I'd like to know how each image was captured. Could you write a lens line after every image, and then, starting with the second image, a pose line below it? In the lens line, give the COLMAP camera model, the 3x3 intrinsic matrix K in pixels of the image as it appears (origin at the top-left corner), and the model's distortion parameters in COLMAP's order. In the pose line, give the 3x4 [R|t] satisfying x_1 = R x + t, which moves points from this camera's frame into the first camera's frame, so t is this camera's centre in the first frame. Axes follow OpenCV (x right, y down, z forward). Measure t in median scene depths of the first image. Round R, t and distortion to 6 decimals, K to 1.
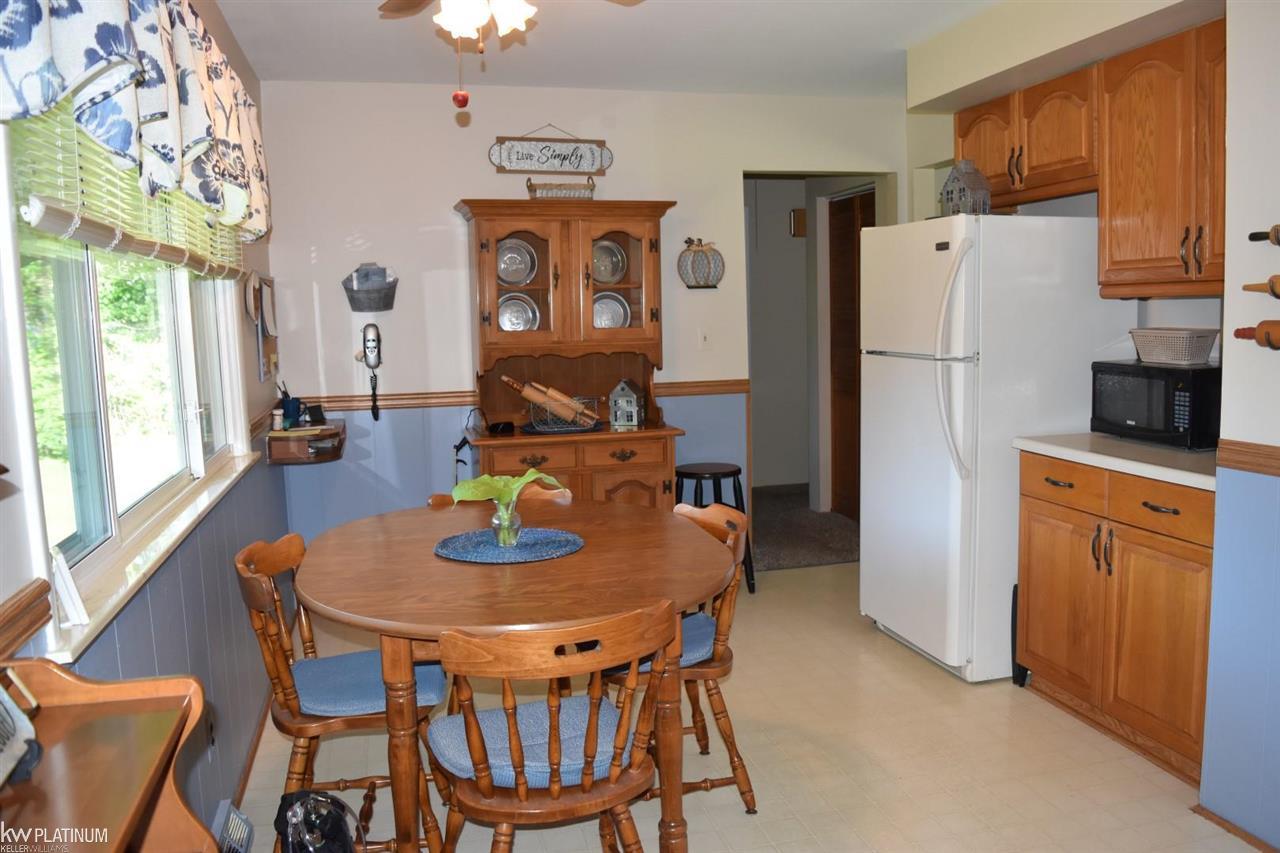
lens RADIAL K [[1011.5, 0, 640.0], [0, 1011.5, 426.5], [0, 0, 1]] dist [-0.089882, 0.010434]
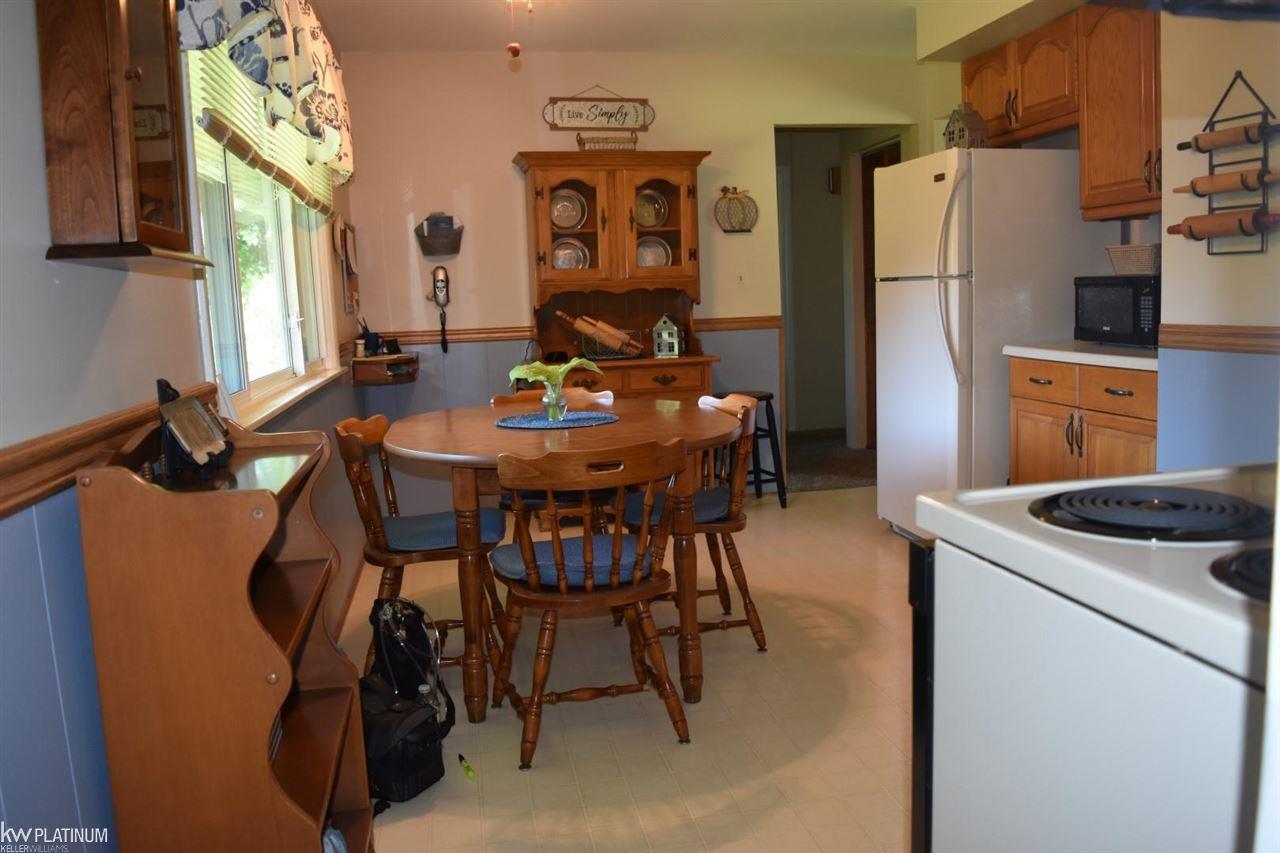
lens RADIAL K [[1011.5, 0, 640.0], [0, 1011.5, 426.5], [0, 0, 1]] dist [-0.089882, 0.010434]
pose [[0.997955, -0.006215, -0.063615, 0.032422], [0.007325, 0.999825, 0.017226, 0.073467], [0.063496, -0.017657, 0.997826, -0.140341]]
